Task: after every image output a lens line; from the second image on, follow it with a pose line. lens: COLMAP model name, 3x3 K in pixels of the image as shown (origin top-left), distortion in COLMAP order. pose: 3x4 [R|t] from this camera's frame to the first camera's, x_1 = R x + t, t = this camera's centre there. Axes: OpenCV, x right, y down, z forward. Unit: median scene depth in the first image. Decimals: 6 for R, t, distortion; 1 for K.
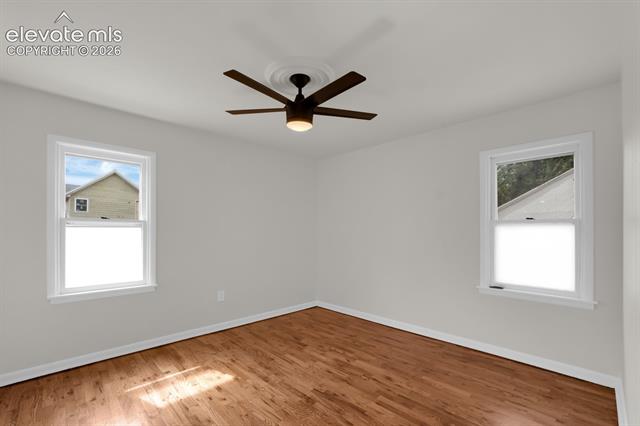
lens RADIAL K [[275.8, 0, 314.4], [0, 275.8, 230.5], [0, 0, 1]] dist [0.004579, 0.000096]
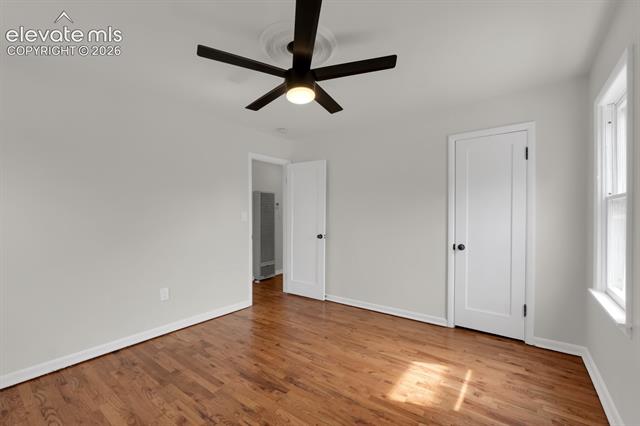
lens RADIAL K [[275.8, 0, 319.8], [0, 275.8, 216.9], [0, 0, 1]] dist [0.004579, 0.000096]
pose [[-0.987881, 0.005023, -0.155130, 0.026921], [0.006329, 0.999949, -0.007923, 0.016216], [0.155082, -0.008809, -0.987862, 1.882188]]
